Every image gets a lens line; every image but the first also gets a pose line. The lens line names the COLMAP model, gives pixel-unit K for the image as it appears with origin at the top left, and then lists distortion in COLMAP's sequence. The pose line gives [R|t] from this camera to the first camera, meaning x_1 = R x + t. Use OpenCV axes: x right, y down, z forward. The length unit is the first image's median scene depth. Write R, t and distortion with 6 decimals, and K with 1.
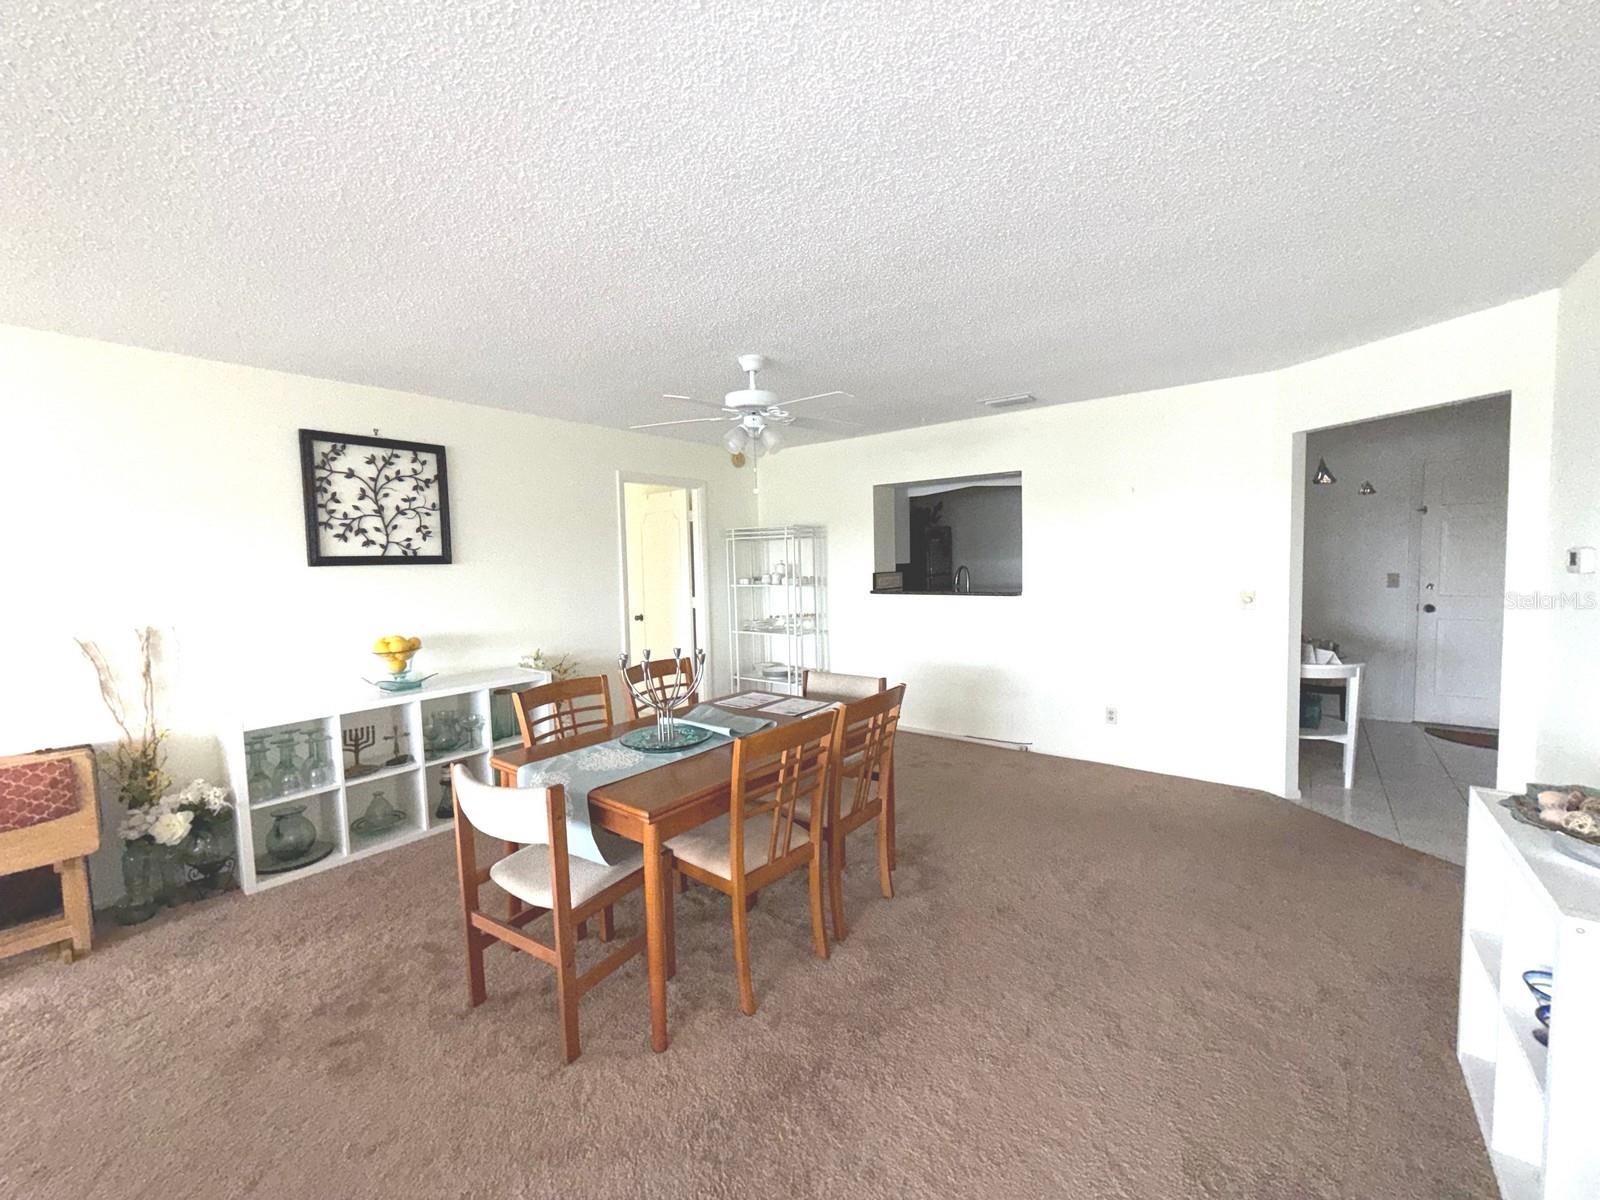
lens RADIAL K [[640.8, 0, 800.0], [0, 640.8, 600.0], [0, 0, 1]] dist [0.000239, -0.000013]
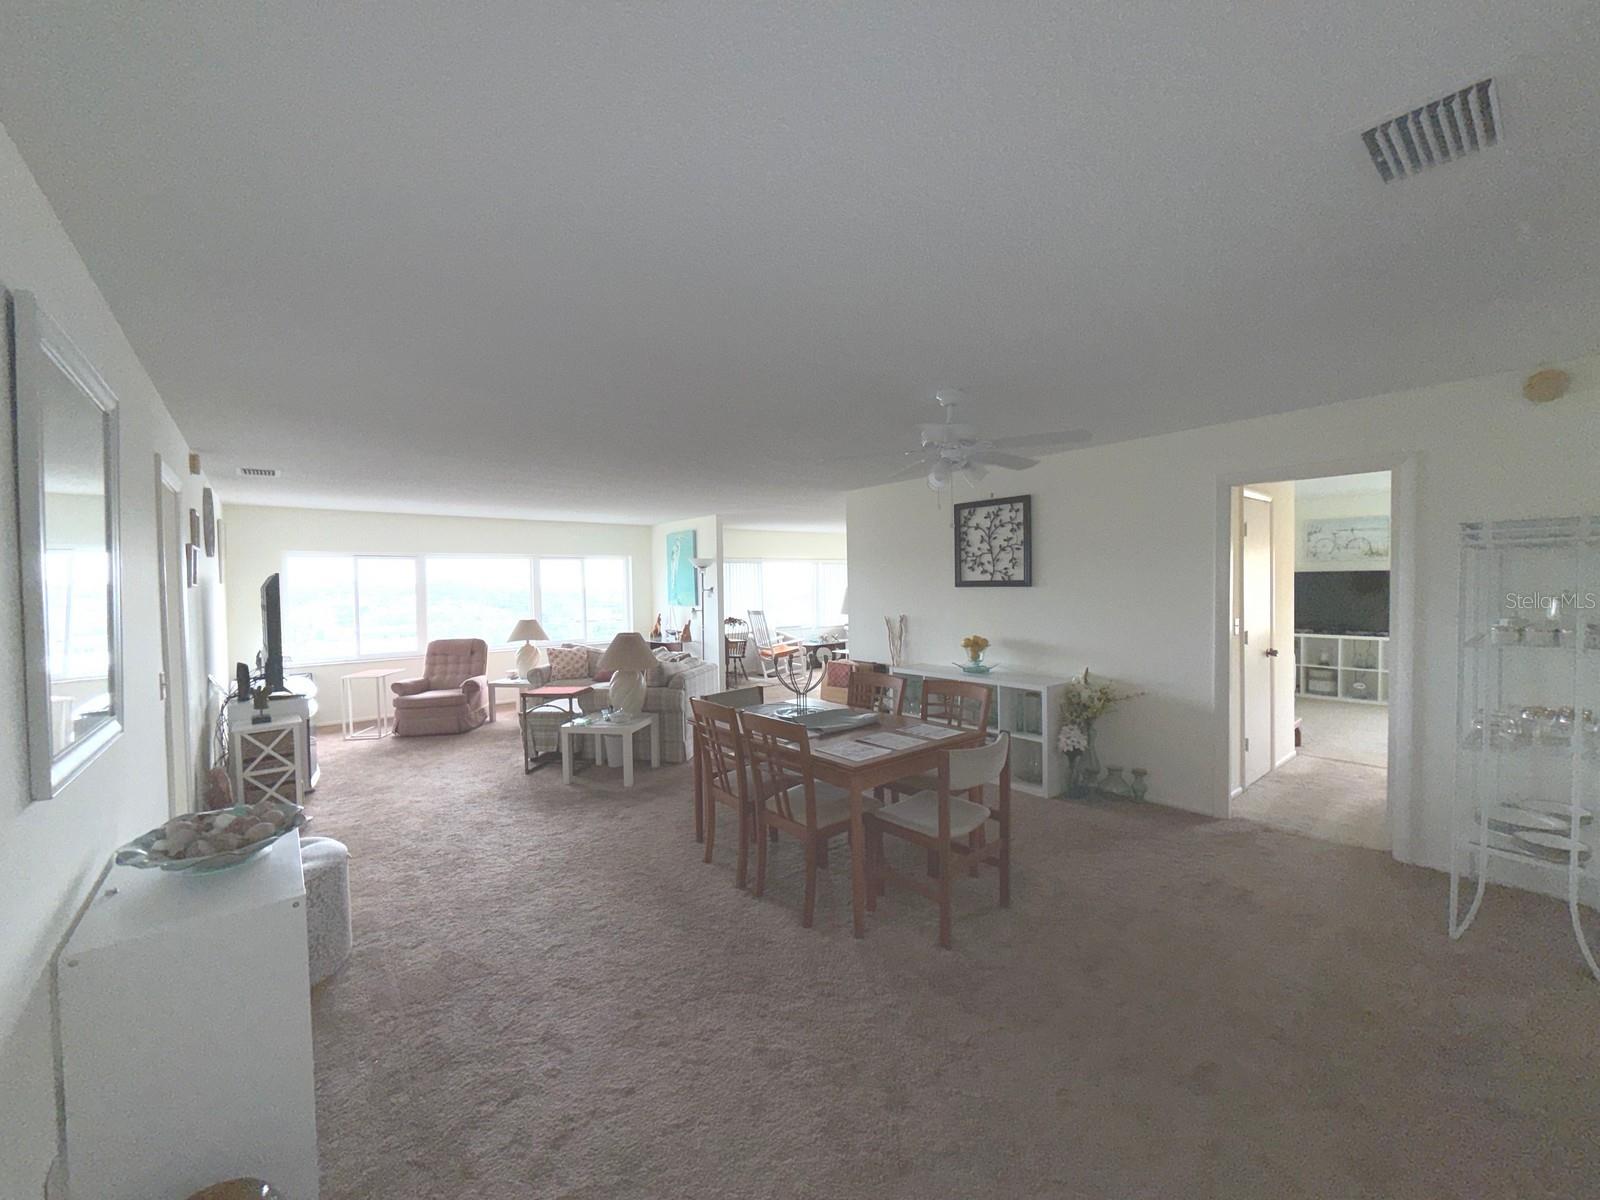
lens RADIAL K [[640.8, 0, 800.0], [0, 640.8, 600.0], [0, 0, 1]] dist [0.000239, -0.000013]
pose [[-0.231494, 0.046349, -0.971732, 0.861393], [-0.047276, 0.997148, 0.058824, -0.090136], [0.971687, 0.059557, -0.228642, 0.919646]]
